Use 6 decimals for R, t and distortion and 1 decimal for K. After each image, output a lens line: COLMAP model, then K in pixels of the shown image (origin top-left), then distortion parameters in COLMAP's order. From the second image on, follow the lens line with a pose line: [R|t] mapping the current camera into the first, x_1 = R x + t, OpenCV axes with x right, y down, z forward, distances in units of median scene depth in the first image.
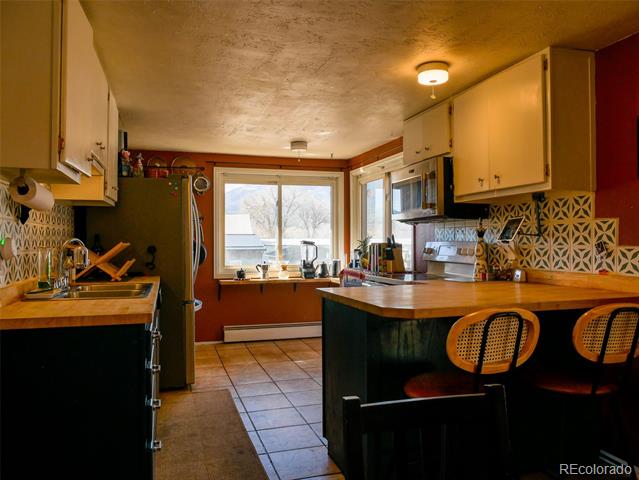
lens RADIAL K [[484.1, 0, 319.5], [0, 484.1, 239.3], [0, 0, 1]] dist [-0.000375, -0.000102]
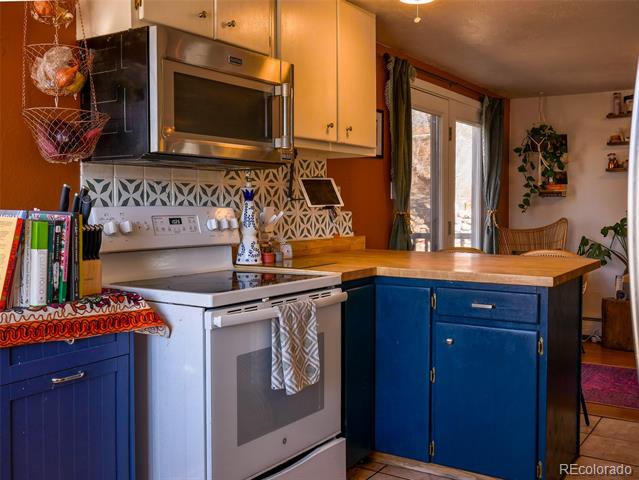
lens RADIAL K [[674.6, 0, 319.5], [0, 674.6, 238.9], [0, 0, 1]] dist [0.002655, 0.000000]
pose [[-0.628968, -0.033003, 0.776731, -0.500101], [-0.002236, 0.999171, 0.040644, 0.012392], [-0.777428, 0.023827, -0.628520, 1.755696]]
